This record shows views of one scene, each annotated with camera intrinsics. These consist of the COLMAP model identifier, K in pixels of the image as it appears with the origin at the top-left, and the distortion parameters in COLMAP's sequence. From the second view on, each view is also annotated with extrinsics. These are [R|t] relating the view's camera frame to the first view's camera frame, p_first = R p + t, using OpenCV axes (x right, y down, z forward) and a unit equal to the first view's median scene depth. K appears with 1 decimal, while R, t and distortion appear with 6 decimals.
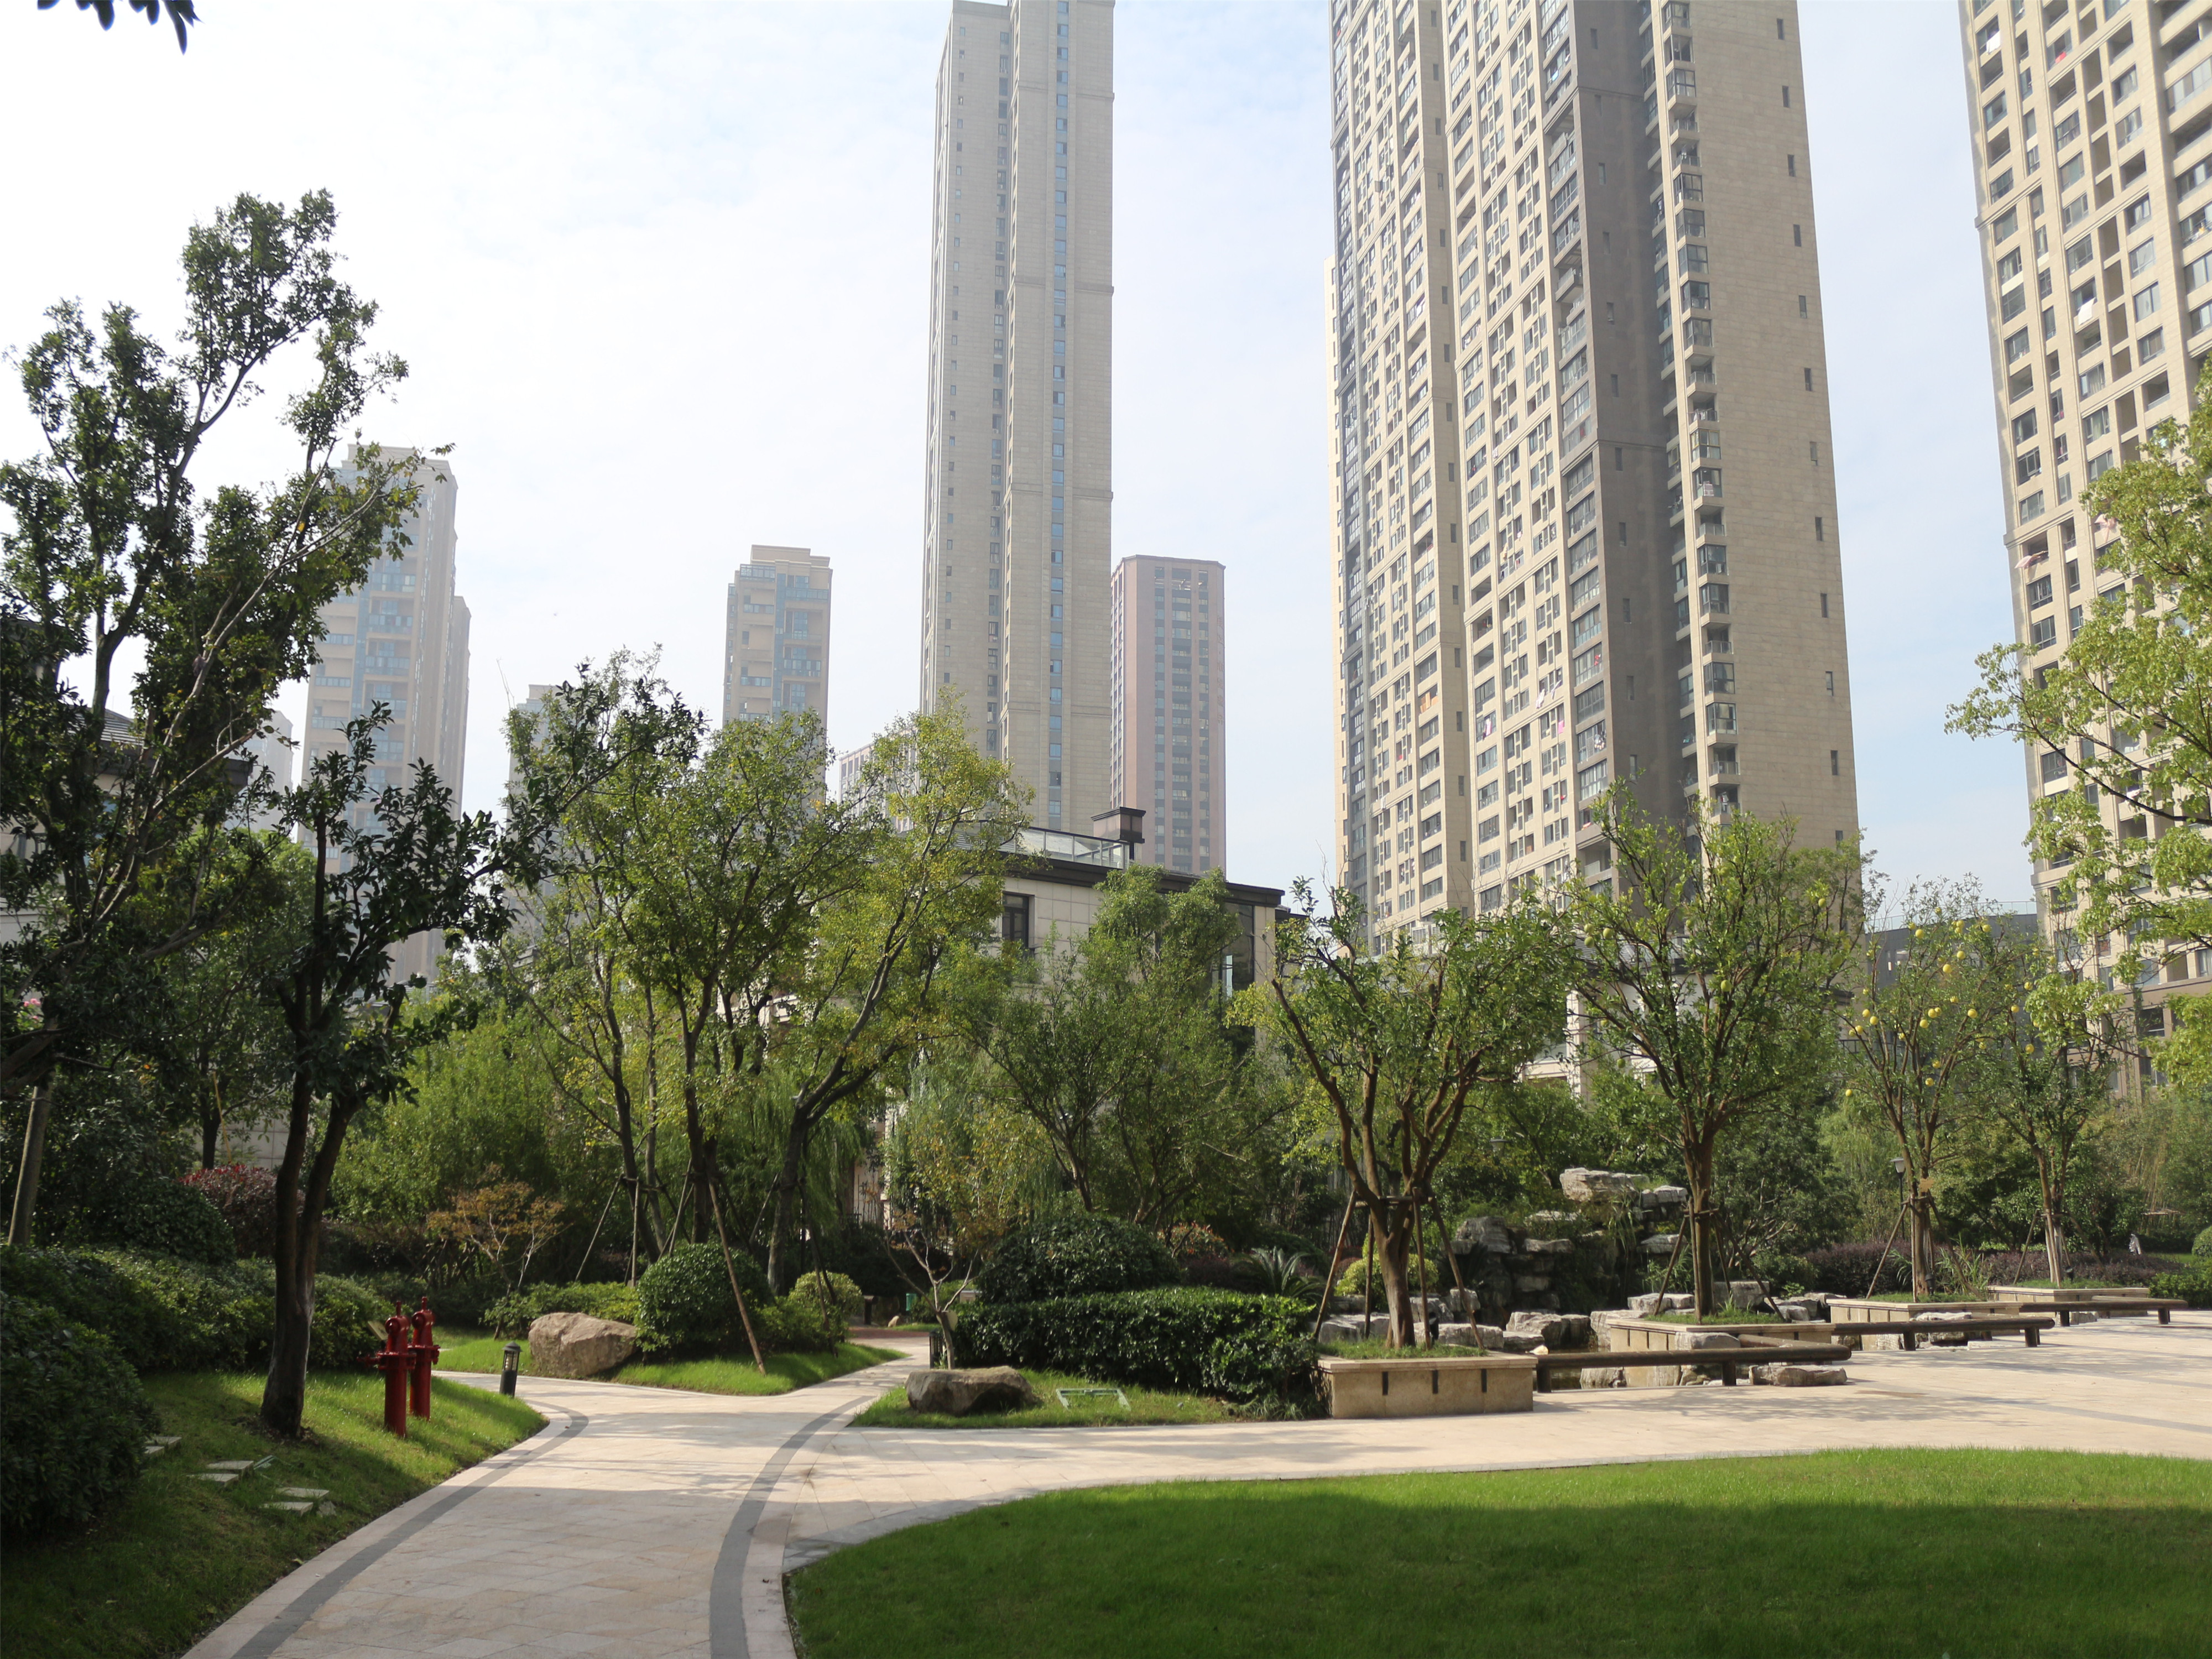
lens RADIAL K [[1999.3, 0, 1105.4], [0, 1999.3, 877.2], [0, 0, 1]] dist [-0.097595, 0.153201]
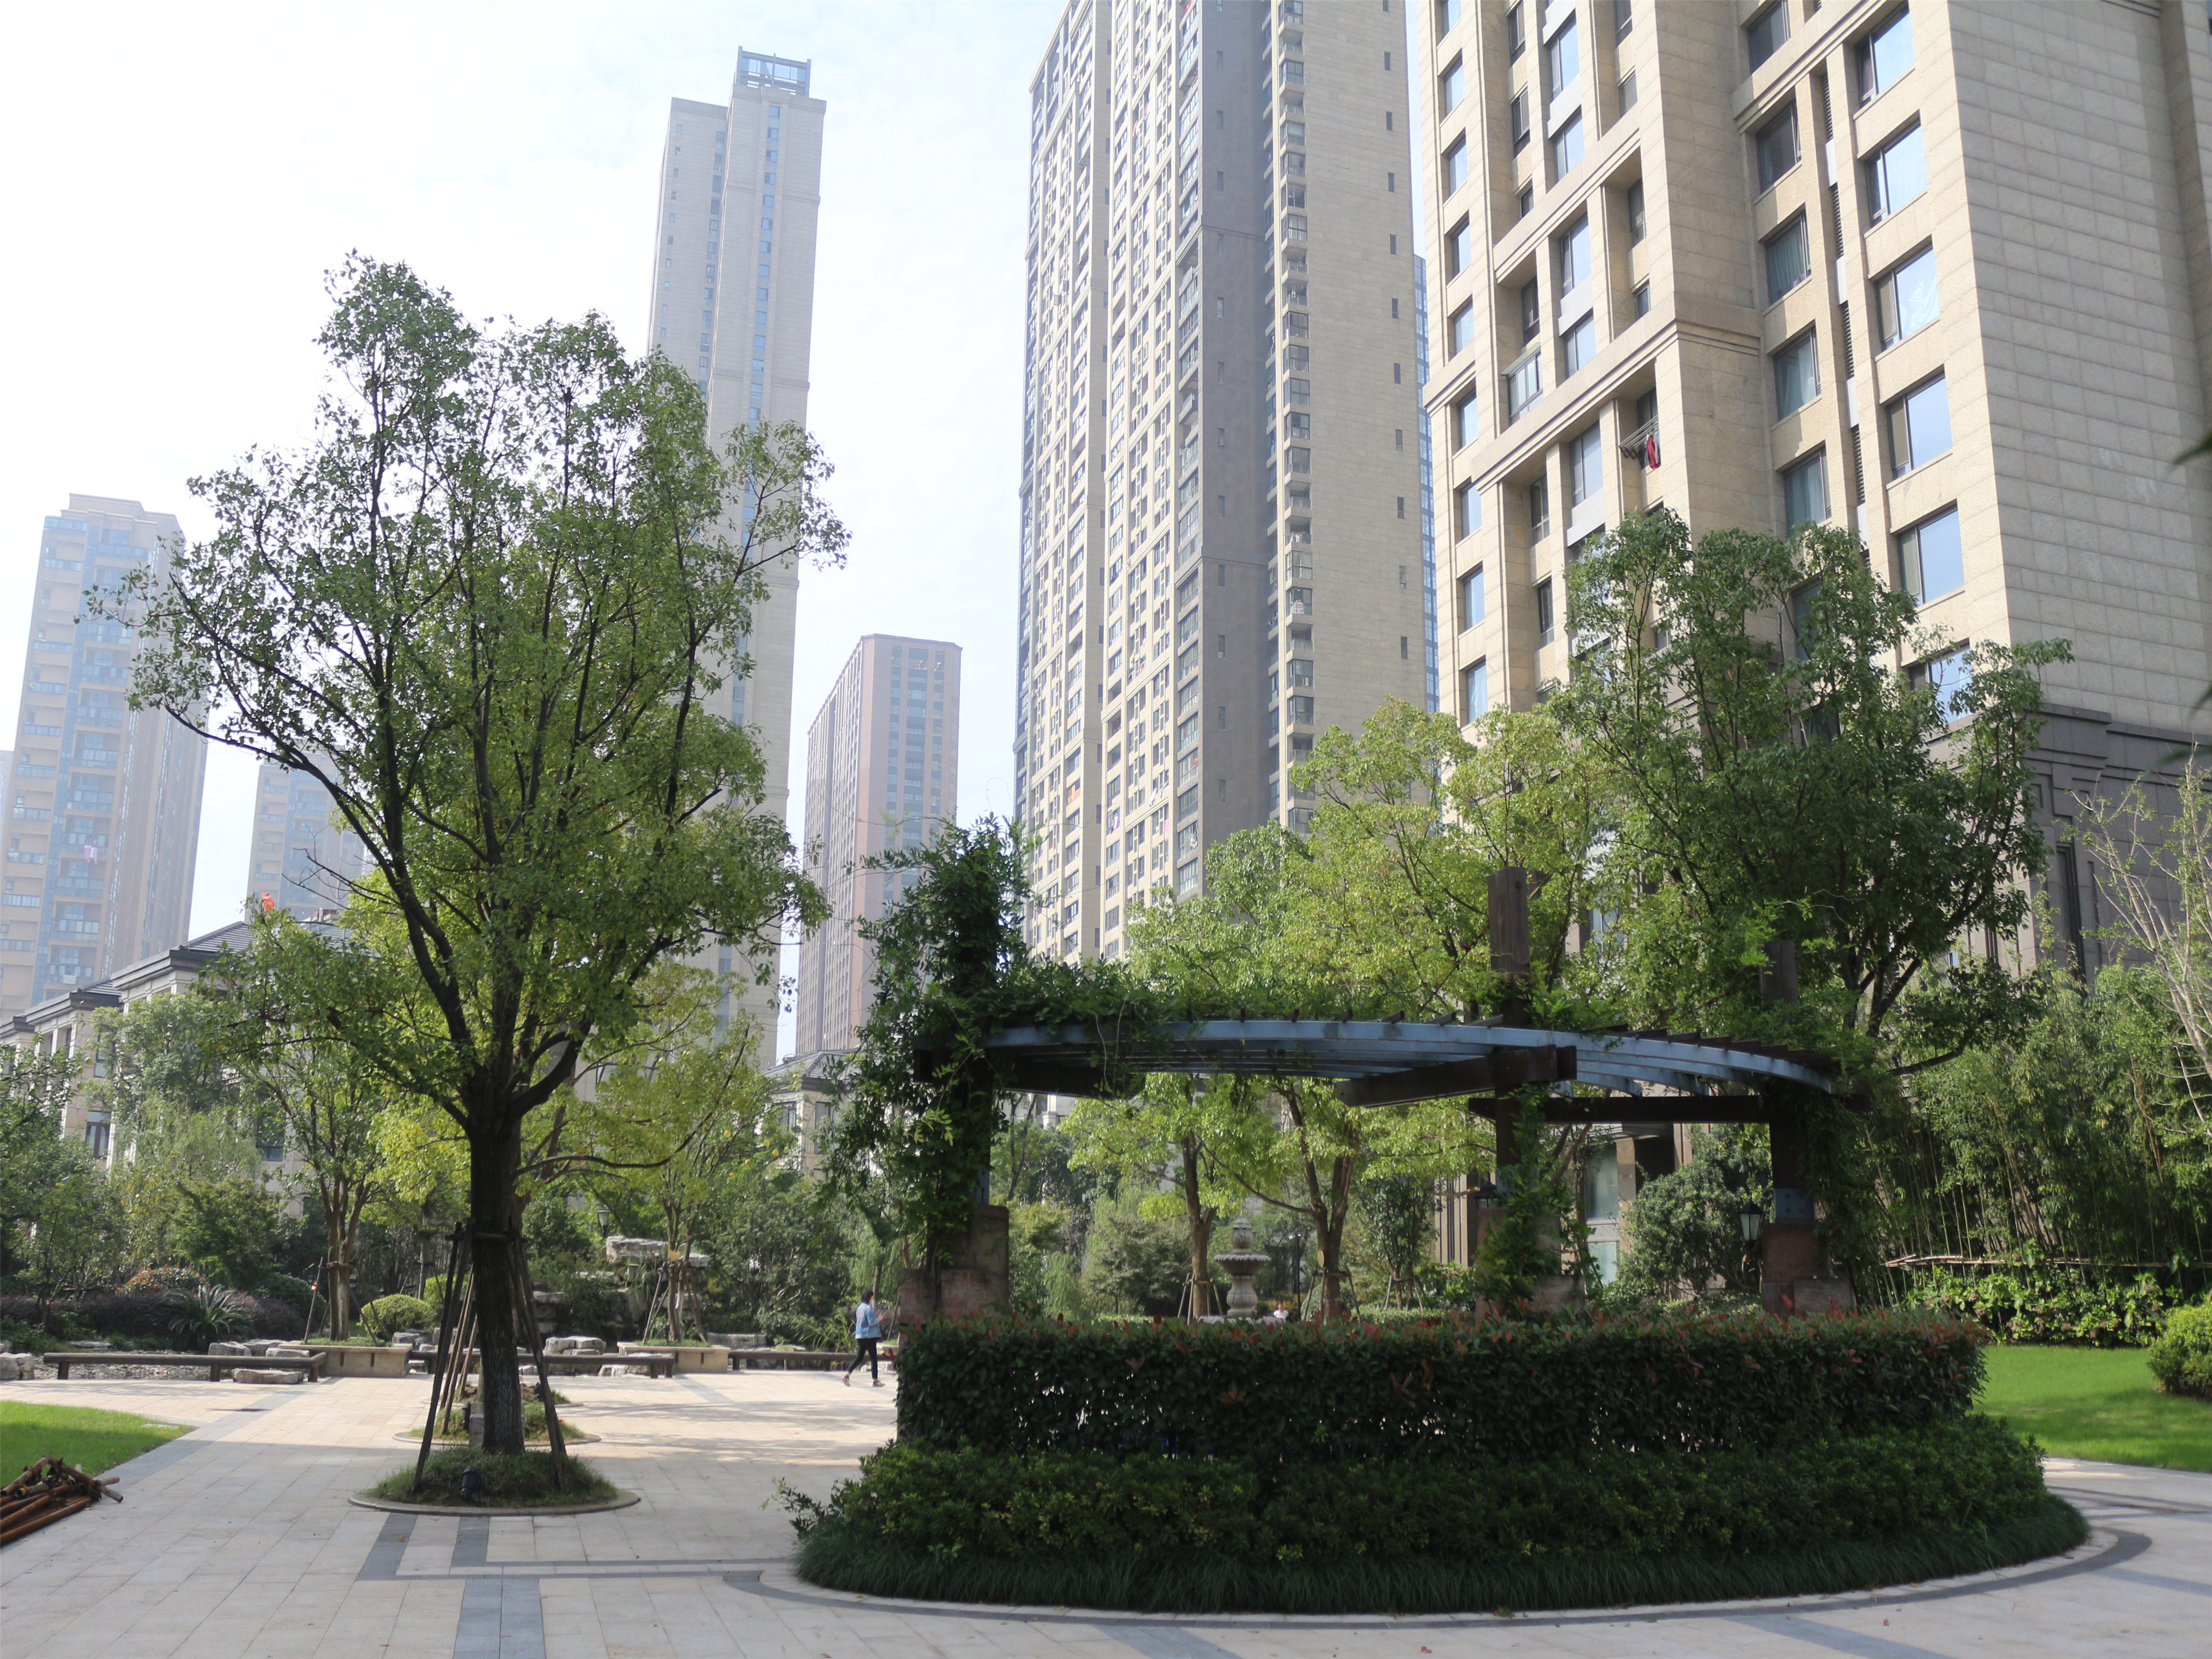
lens RADIAL K [[2021.3, 0, 1106.0], [0, 2021.3, 829.5], [0, 0, 1]] dist [-0.016537, 0.007832]
pose [[0.997107, 0.030119, 0.069792, 0.128354], [-0.026213, 0.998074, -0.056218, -0.012576], [-0.071350, 0.054226, 0.995976, -0.070221]]
